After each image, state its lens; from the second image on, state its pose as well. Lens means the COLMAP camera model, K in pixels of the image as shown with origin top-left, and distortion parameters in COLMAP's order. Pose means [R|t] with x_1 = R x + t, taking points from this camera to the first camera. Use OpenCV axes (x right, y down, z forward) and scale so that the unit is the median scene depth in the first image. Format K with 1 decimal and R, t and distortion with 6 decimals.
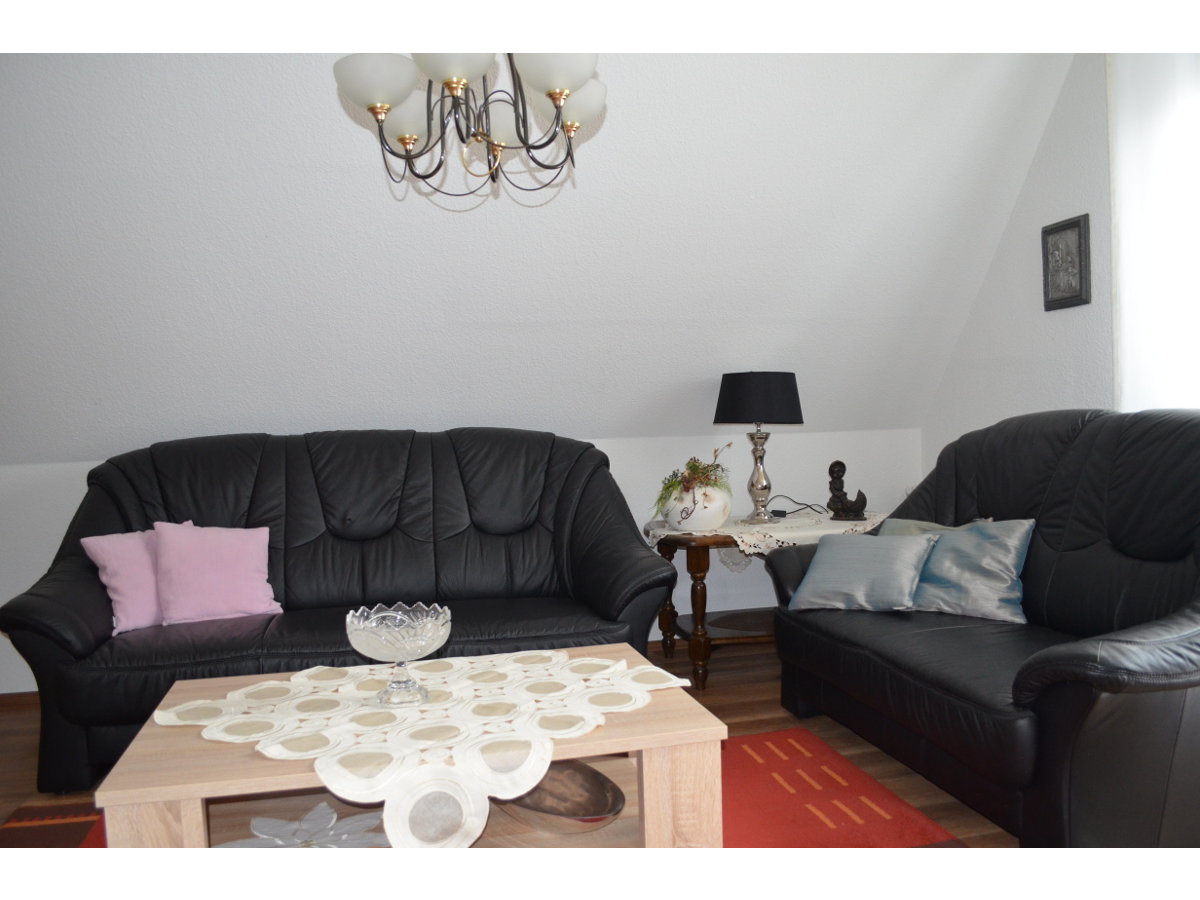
lens RADIAL K [[949.8, 0, 600.0], [0, 949.8, 450.0], [0, 0, 1]] dist [-0.071756, 0.005790]
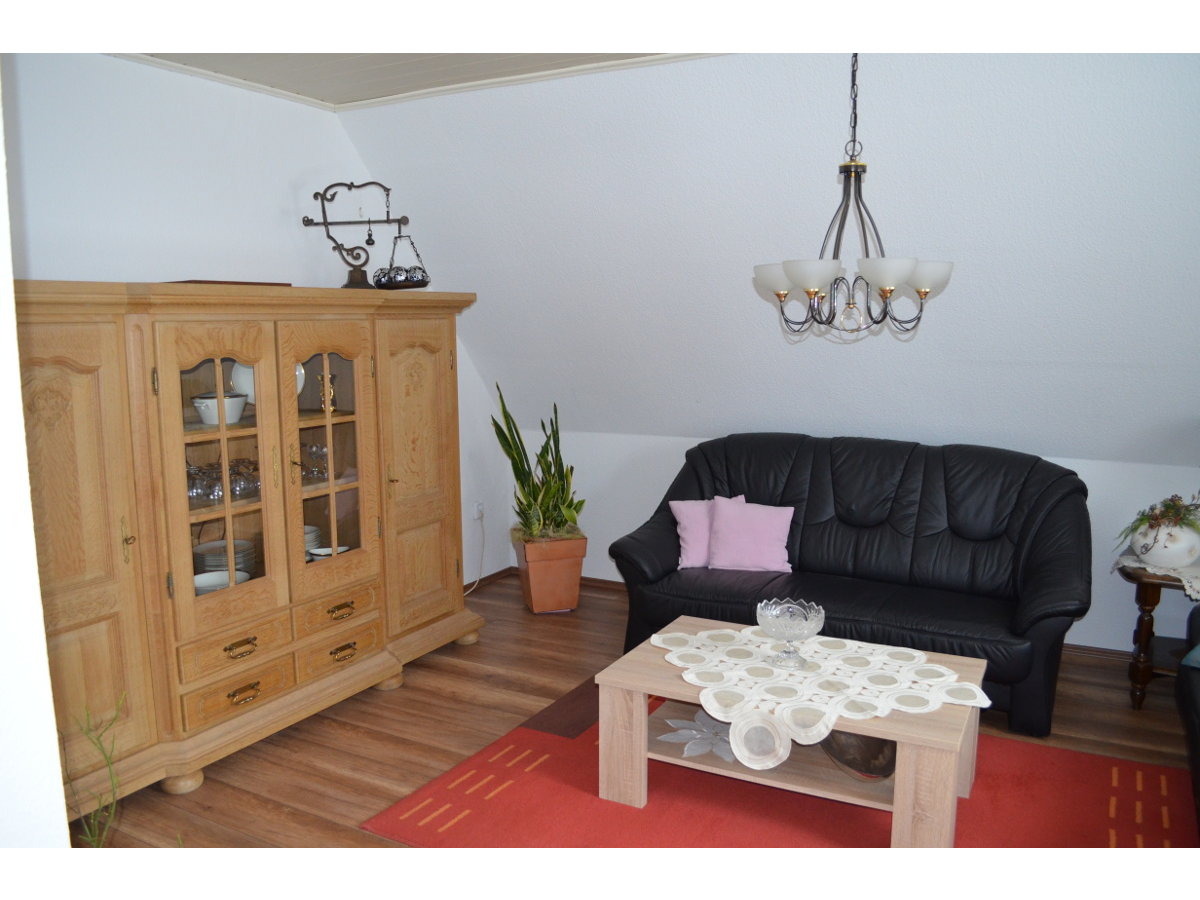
lens RADIAL K [[949.8, 0, 600.0], [0, 949.8, 450.0], [0, 0, 1]] dist [-0.071756, 0.005790]
pose [[0.743844, 0.119236, -0.657632, 0.355030], [-0.044063, 0.990566, 0.129760, -0.177644], [0.666900, -0.067544, 0.742080, -0.217271]]
